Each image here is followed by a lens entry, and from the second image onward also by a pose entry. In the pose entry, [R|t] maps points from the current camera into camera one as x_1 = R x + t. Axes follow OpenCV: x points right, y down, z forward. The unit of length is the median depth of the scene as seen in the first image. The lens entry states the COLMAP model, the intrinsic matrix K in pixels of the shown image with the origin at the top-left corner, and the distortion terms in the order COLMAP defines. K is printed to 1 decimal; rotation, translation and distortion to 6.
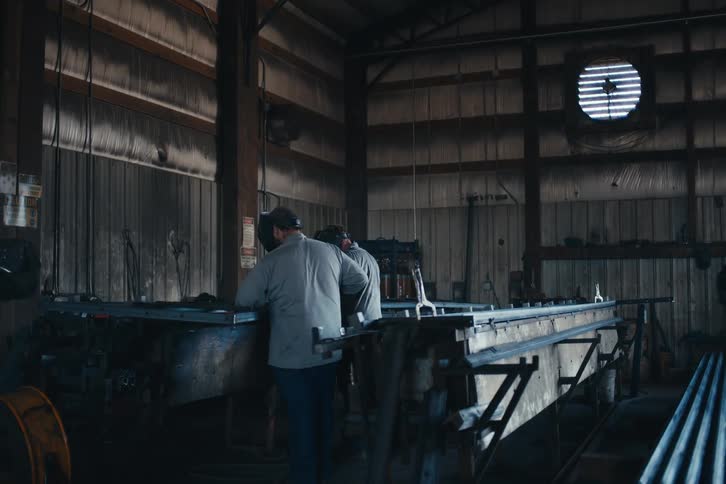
lens RADIAL K [[859.8, 0, 363.0], [0, 859.8, 242.0], [0, 0, 1]] dist [-0.076602, 0.002784]
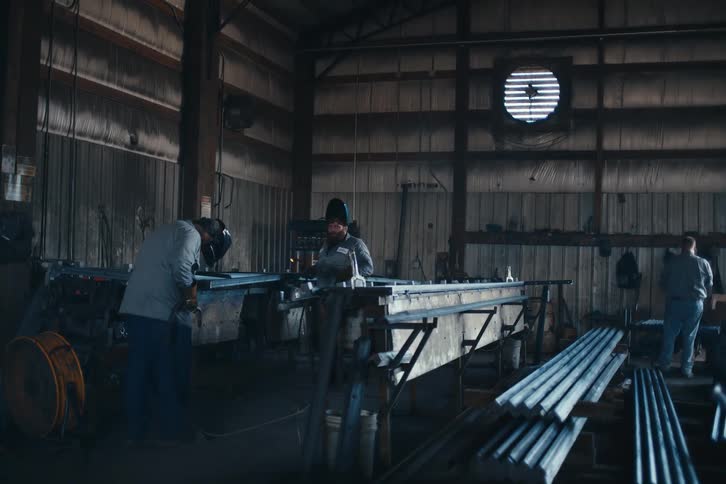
lens RADIAL K [[859.8, 0, 363.0], [0, 859.8, 242.0], [0, 0, 1]] dist [-0.076602, 0.002784]
pose [[0.996799, 0.035782, 0.071493, -0.007072], [-0.037897, 0.998877, 0.028443, -0.008764], [-0.070395, -0.031061, 0.997035, -0.133466]]
